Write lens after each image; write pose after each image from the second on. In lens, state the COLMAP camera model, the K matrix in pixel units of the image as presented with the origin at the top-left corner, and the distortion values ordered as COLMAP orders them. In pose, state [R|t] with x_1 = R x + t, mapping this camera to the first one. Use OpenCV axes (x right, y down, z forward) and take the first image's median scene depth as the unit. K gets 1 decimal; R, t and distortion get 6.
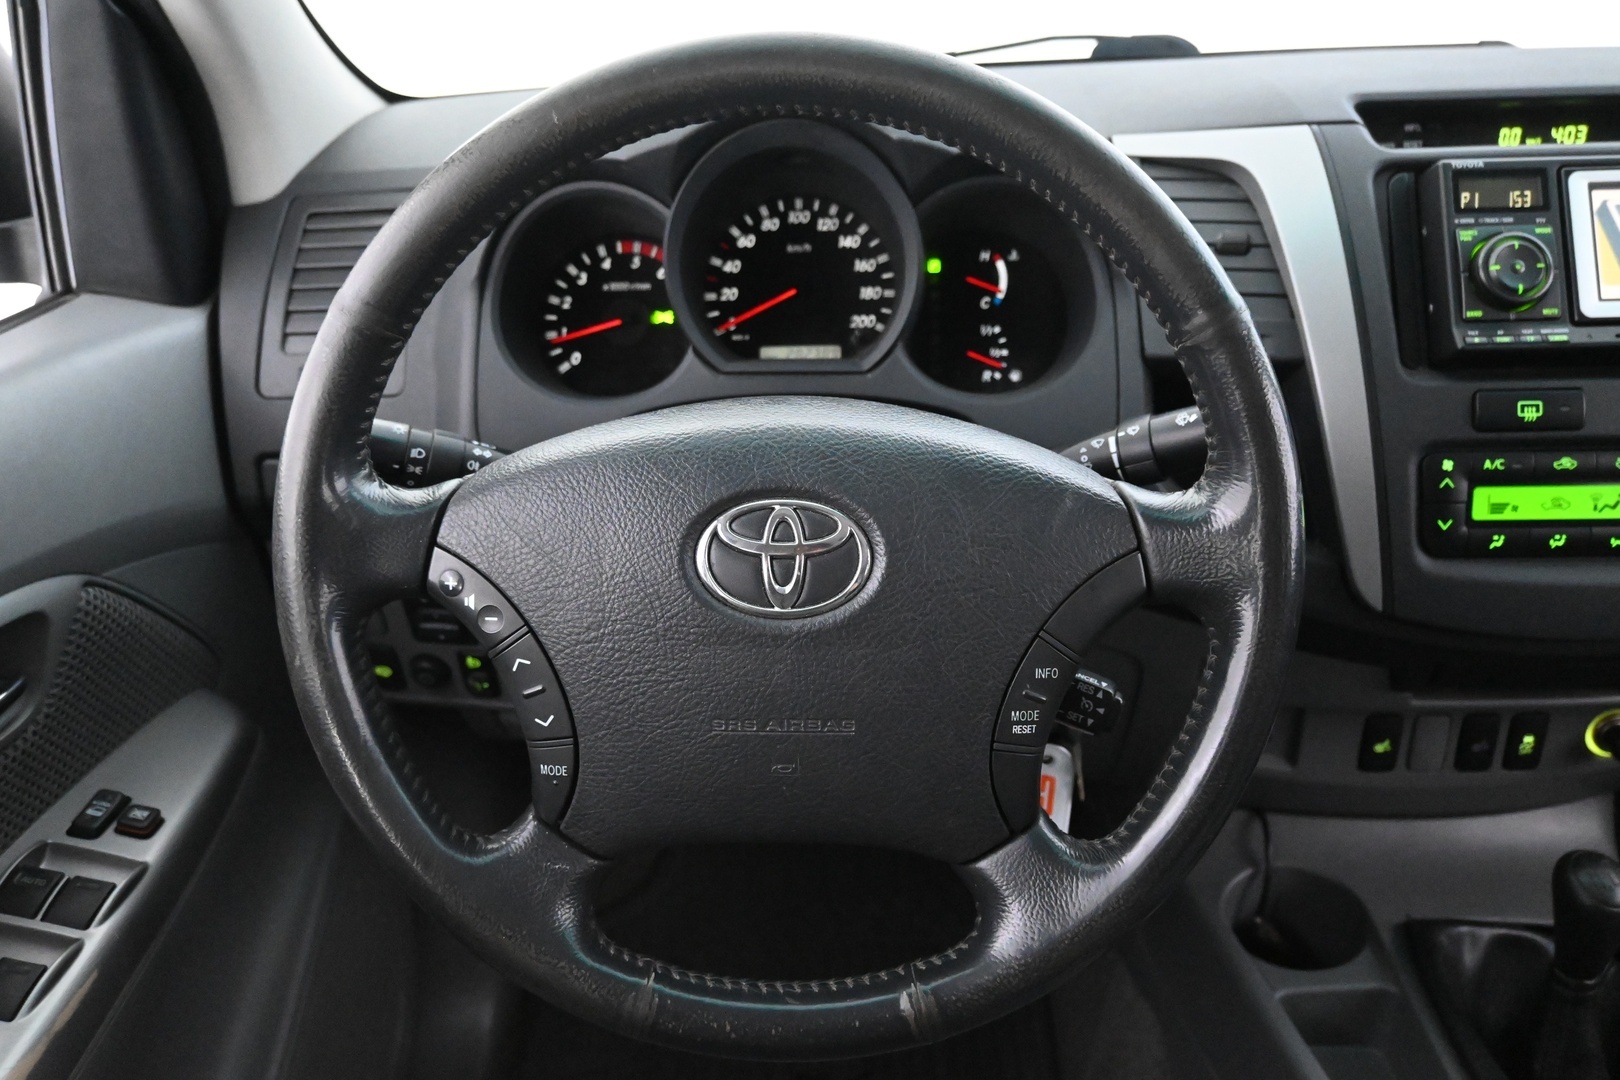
lens RADIAL K [[1267.3, 0, 811.4], [0, 1267.3, 542.4], [0, 0, 1]] dist [-0.005219, 0.000462]
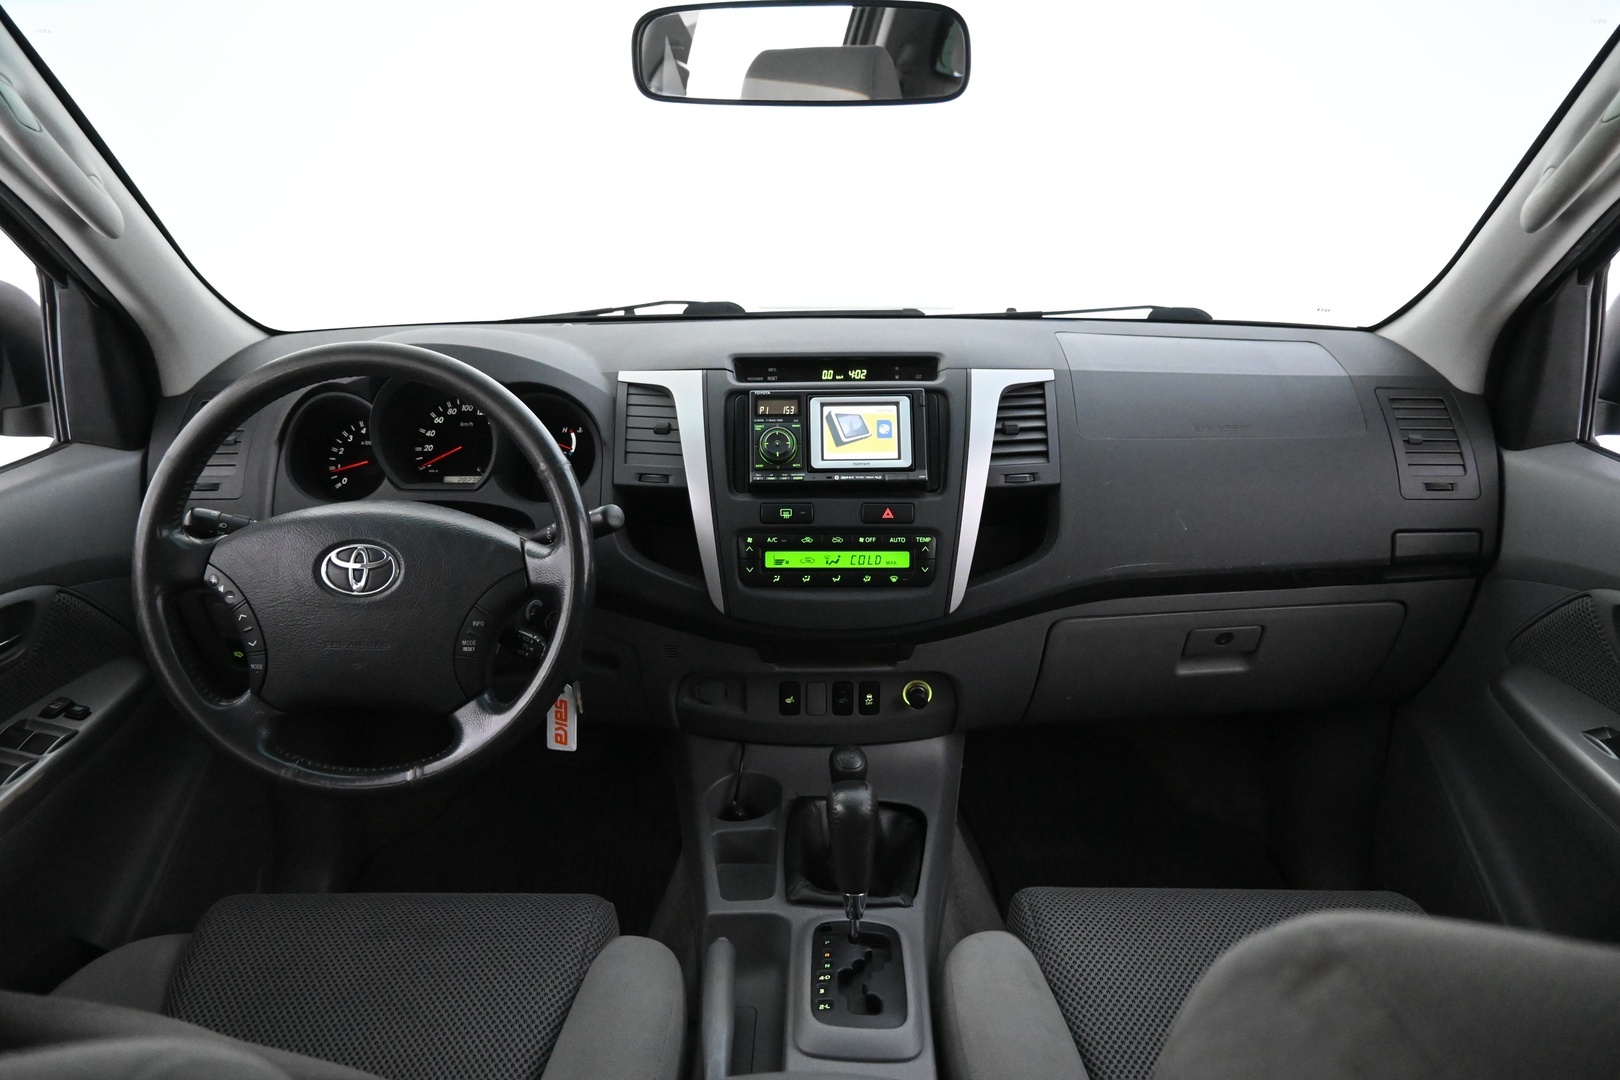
lens RADIAL K [[1095.4, 0, 812.9], [0, 1095.4, 538.8], [0, 0, 1]] dist [-0.004971, -0.003523]
pose [[0.999578, 0.013987, 0.025442, 0.544259], [-0.011553, 0.995560, -0.093414, 0.095925], [-0.026636, 0.093081, 0.995302, -0.716212]]
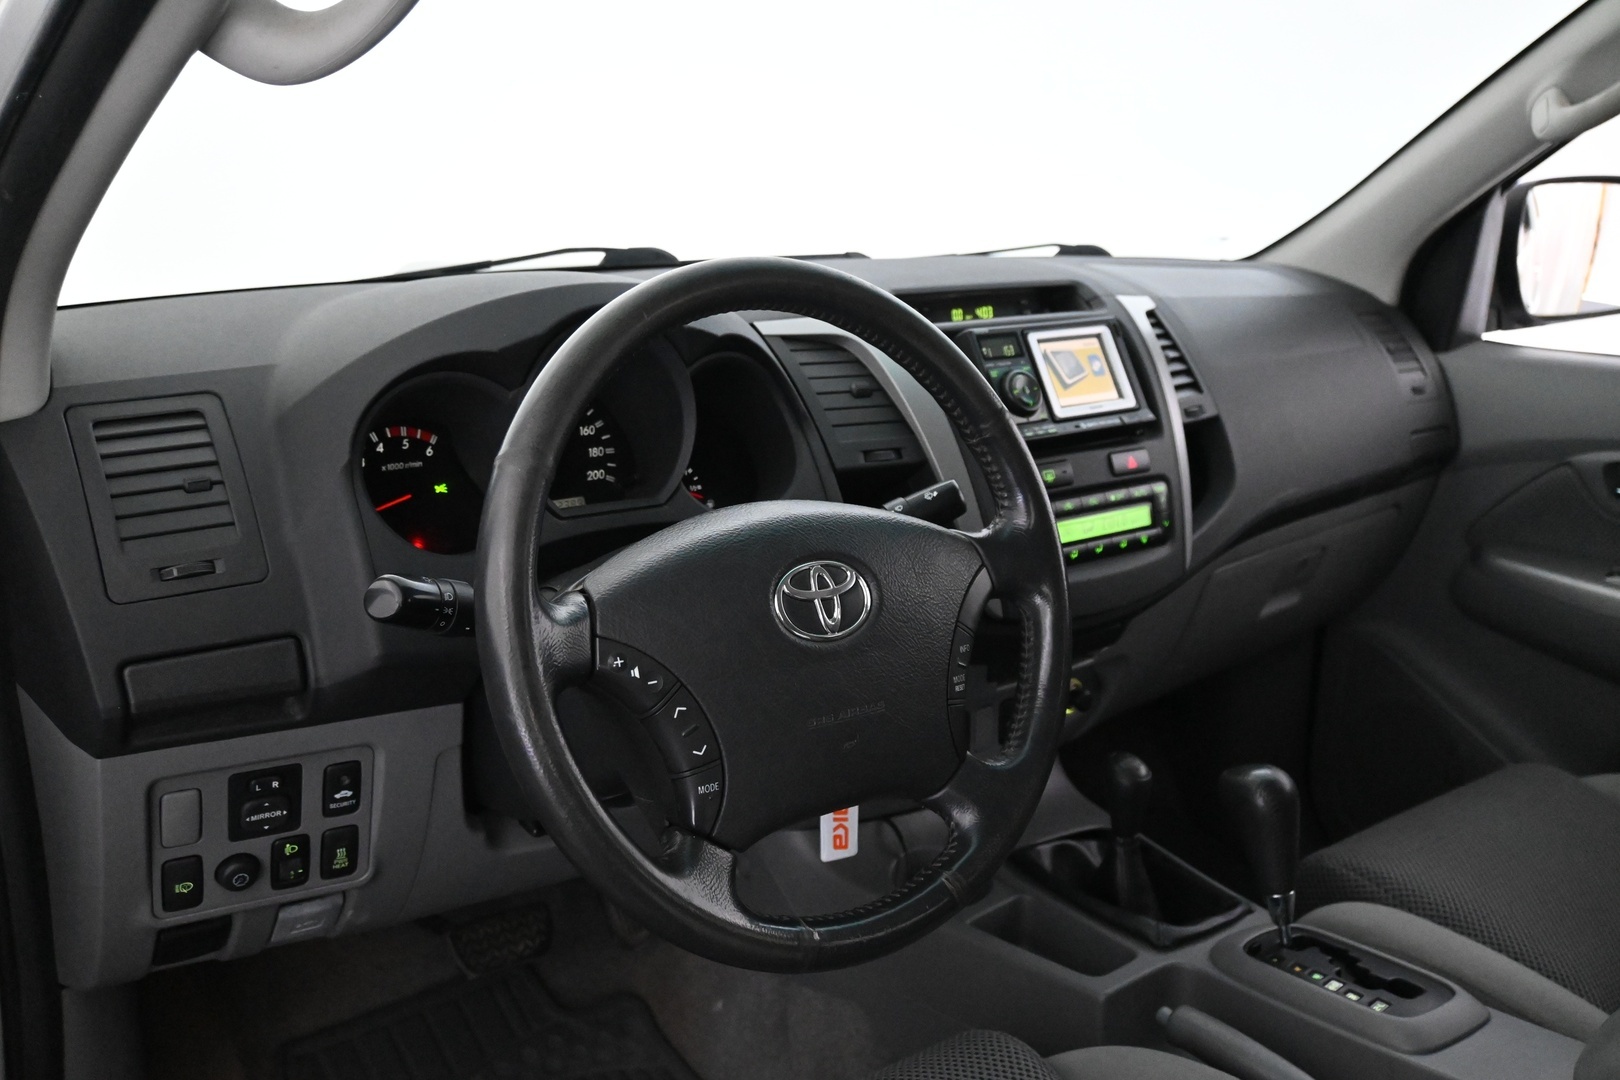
lens RADIAL K [[1438.9, 0, 812.3], [0, 1438.9, 537.3], [0, 0, 1]] dist [-0.013224, 0.015840]
pose [[0.772361, -0.123117, 0.623138, -0.784263], [0.226849, 0.969803, -0.089563, 0.064689], [-0.593294, 0.210534, 0.776967, -0.219470]]
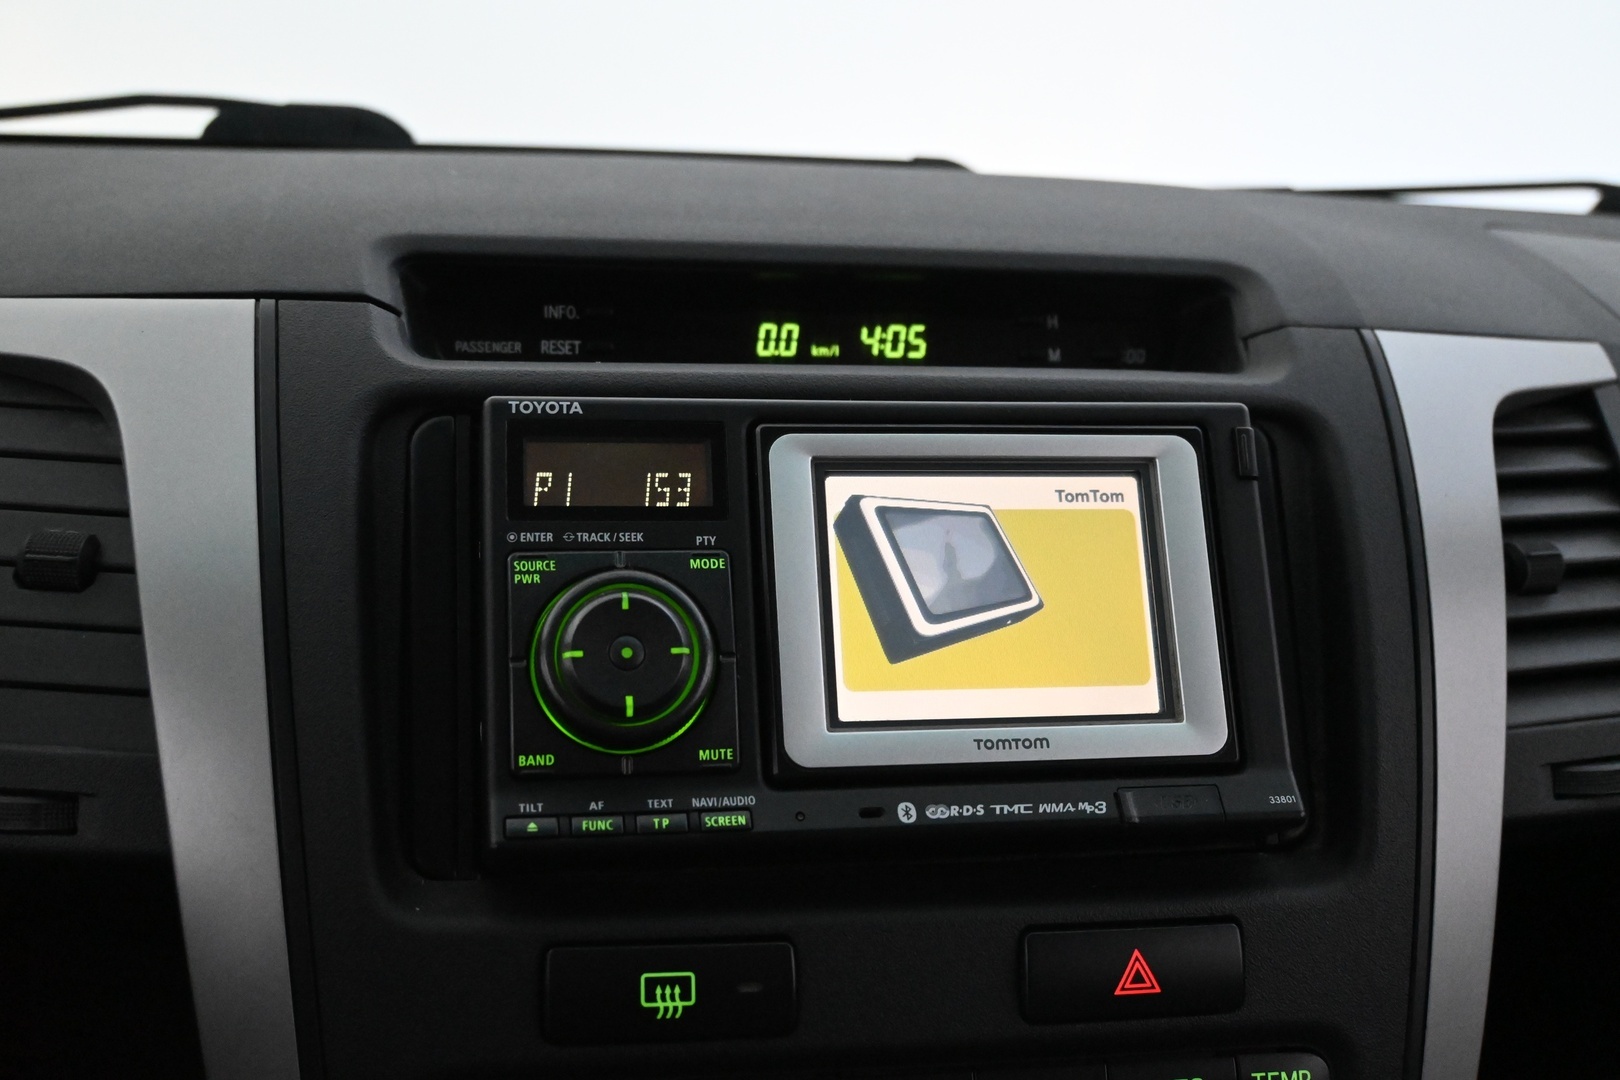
lens RADIAL K [[1773.7, 0, 813.2], [0, 1773.7, 548.5], [0, 0, 1]] dist [0.000719, 0.000000]
pose [[0.976428, 0.021130, 0.214806, 0.466728], [0.010448, 0.989403, -0.144818, -0.157639], [-0.215590, 0.143649, 0.965860, 0.388439]]
